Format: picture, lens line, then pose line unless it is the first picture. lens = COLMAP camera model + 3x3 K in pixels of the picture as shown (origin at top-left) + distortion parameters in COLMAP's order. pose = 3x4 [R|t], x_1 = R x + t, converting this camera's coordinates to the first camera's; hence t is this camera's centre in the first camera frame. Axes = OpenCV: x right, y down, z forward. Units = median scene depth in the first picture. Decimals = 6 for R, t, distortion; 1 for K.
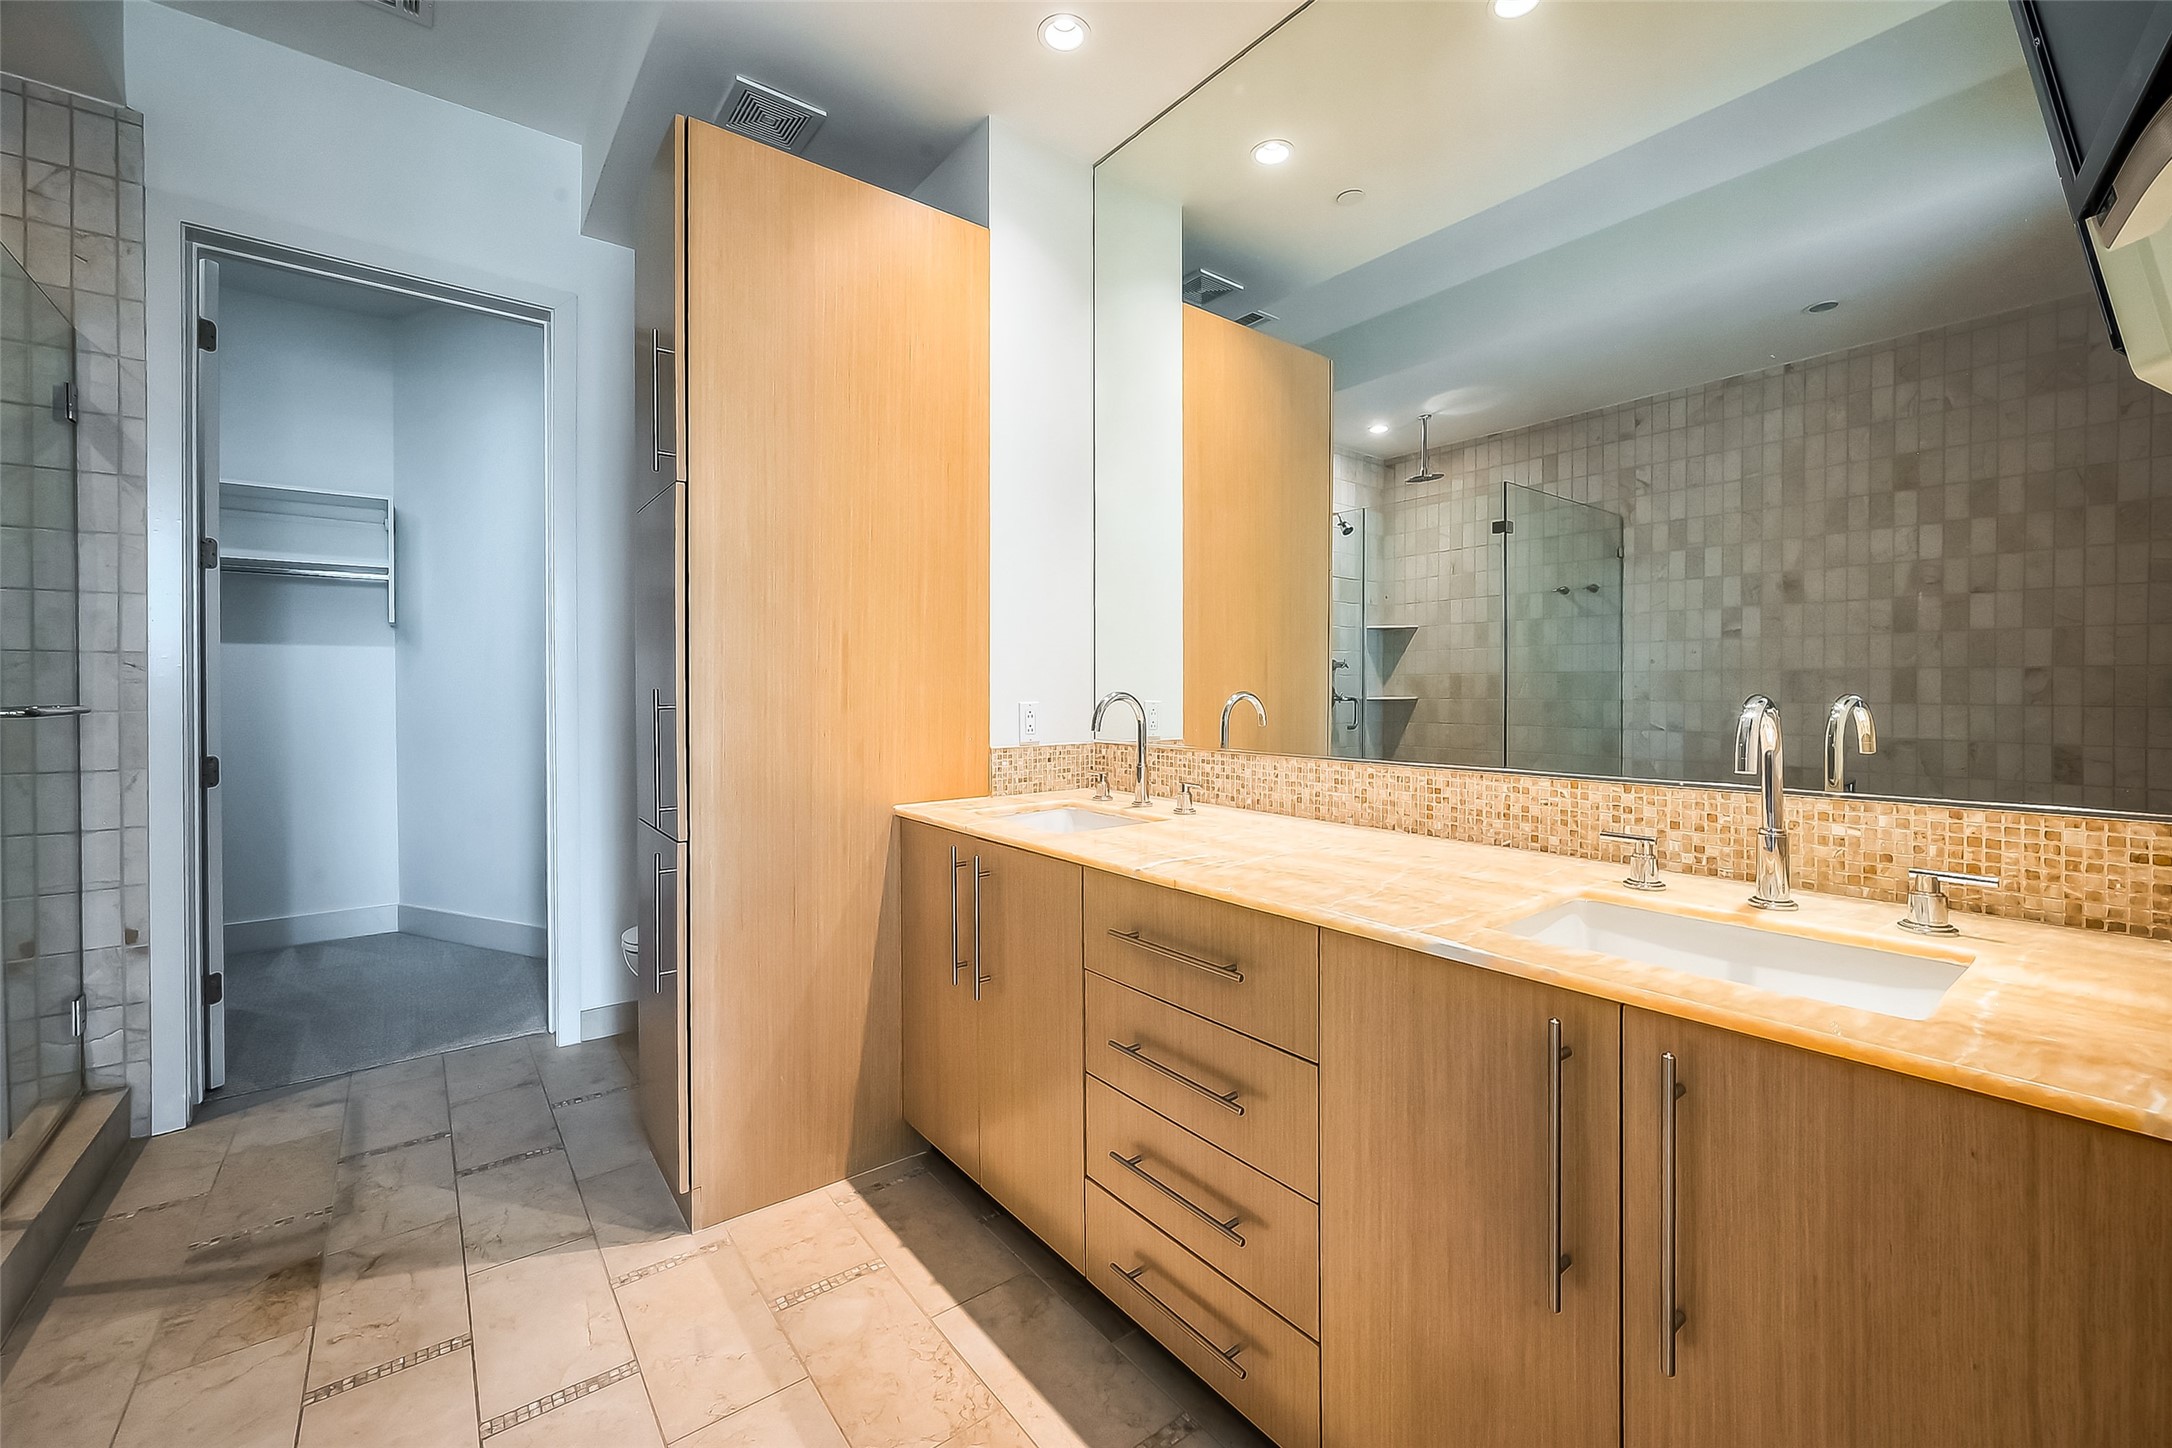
lens RADIAL K [[869.4, 0, 1074.0], [0, 869.4, 691.0], [0, 0, 1]] dist [0.000825, 0.000555]
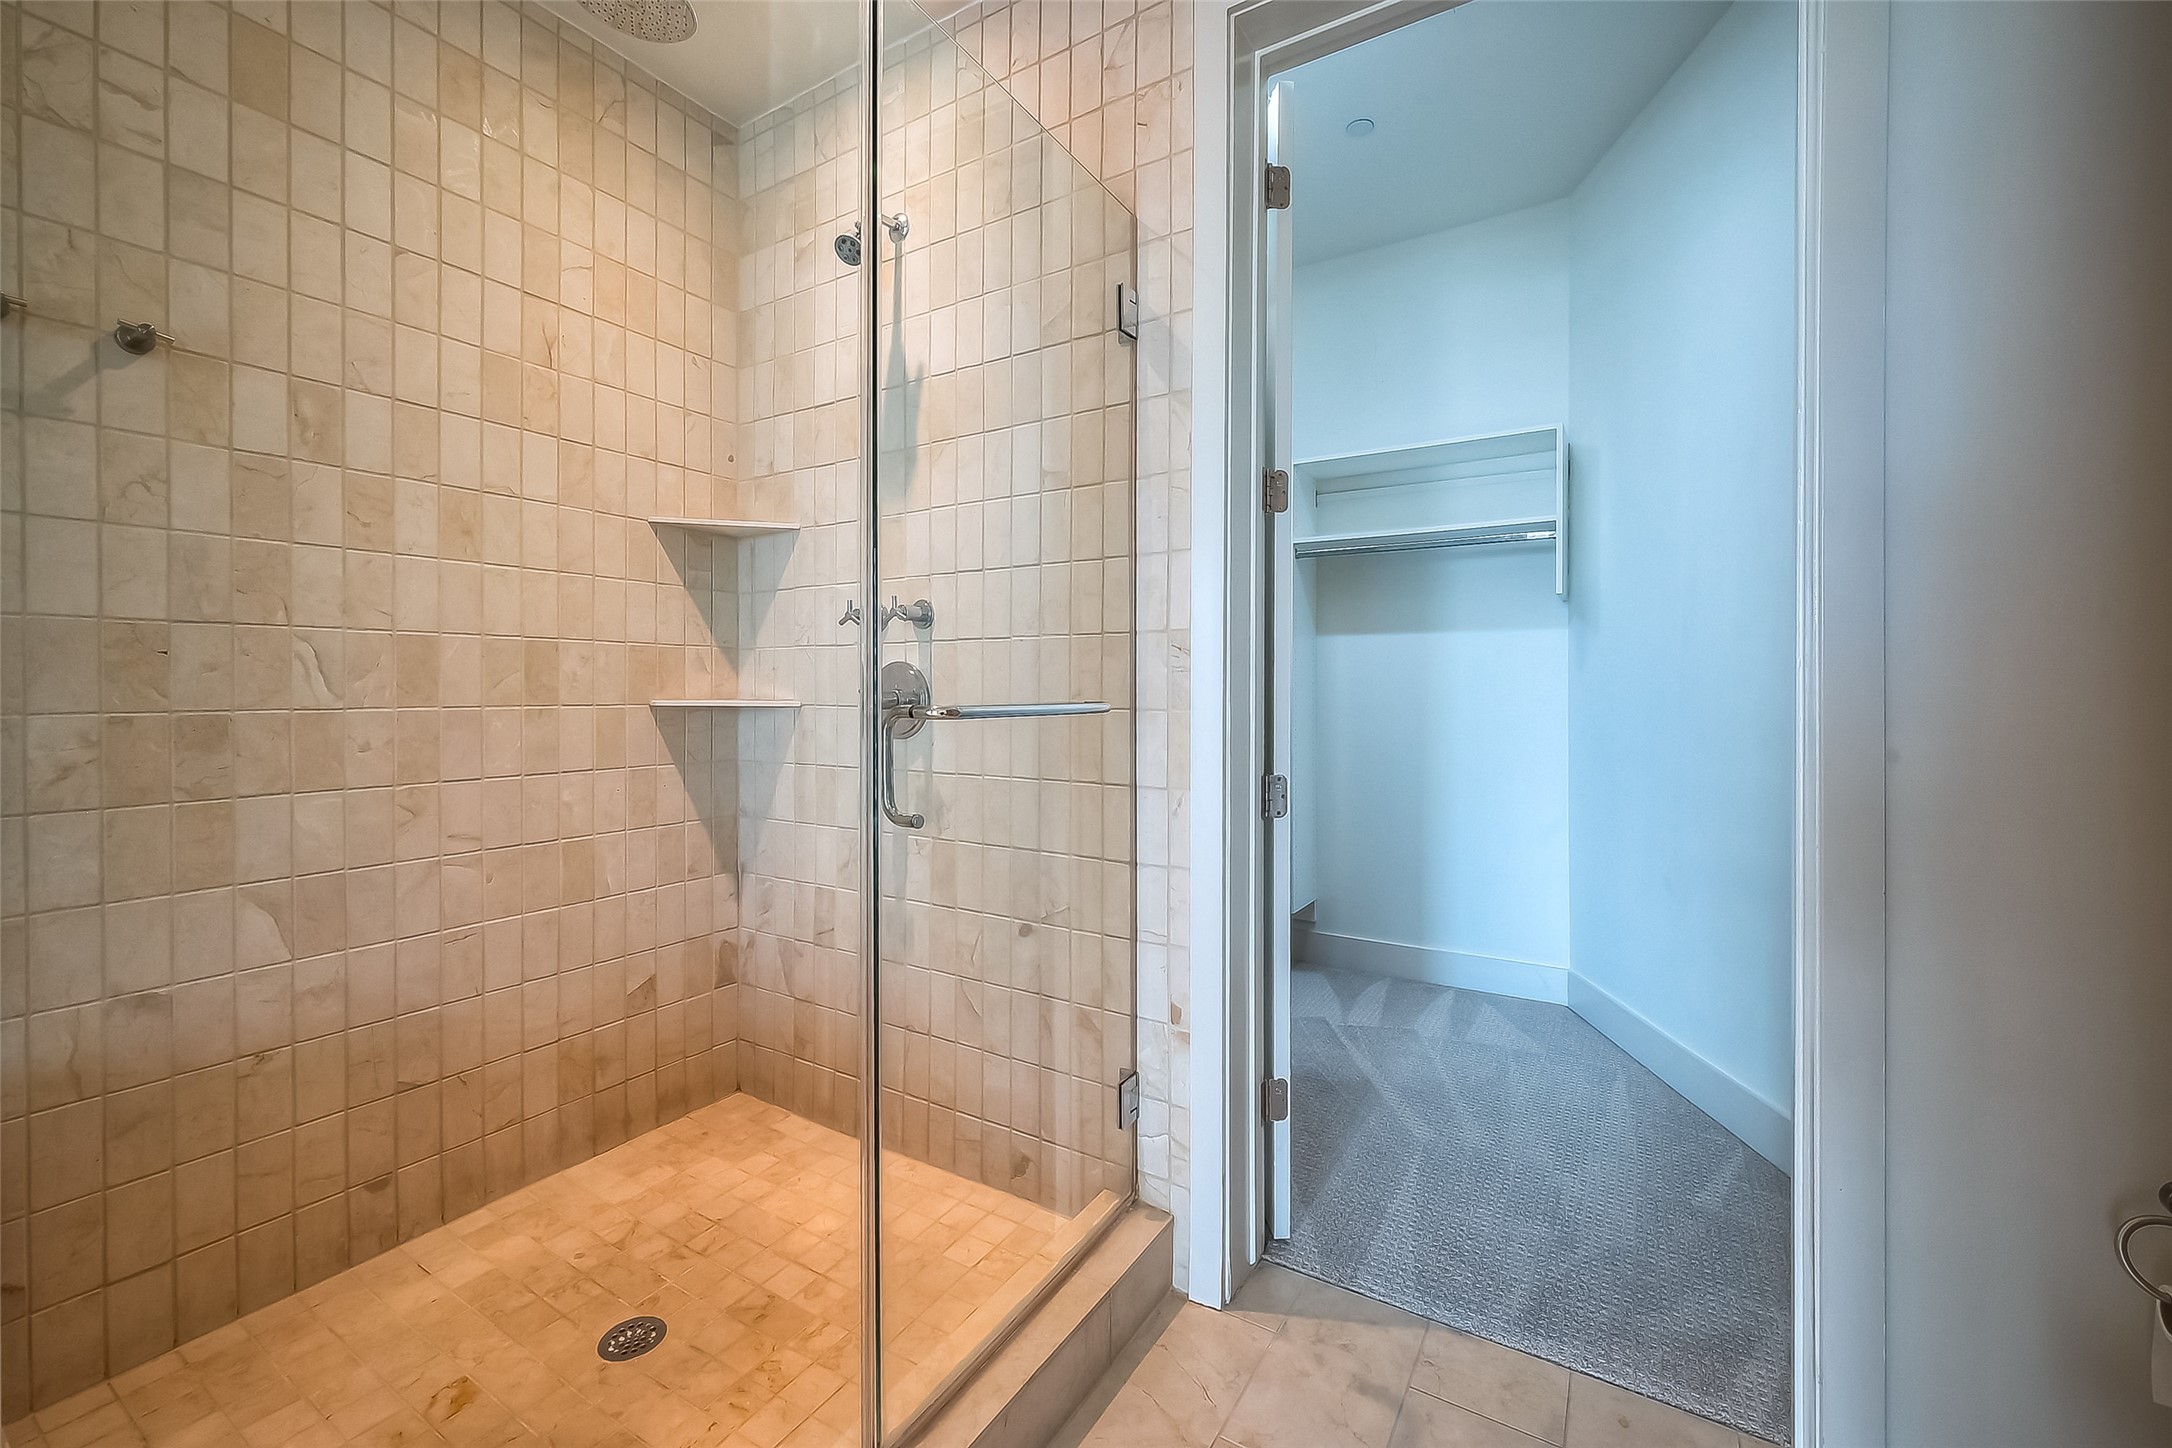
lens RADIAL K [[869.4, 0, 1074.0], [0, 869.4, 691.0], [0, 0, 1]] dist [0.000825, 0.000555]
pose [[0.337624, 0.008483, -0.941243, -0.424341], [-0.006942, 0.999955, 0.006522, 0.002629], [0.941256, 0.004332, 0.337667, 0.679241]]
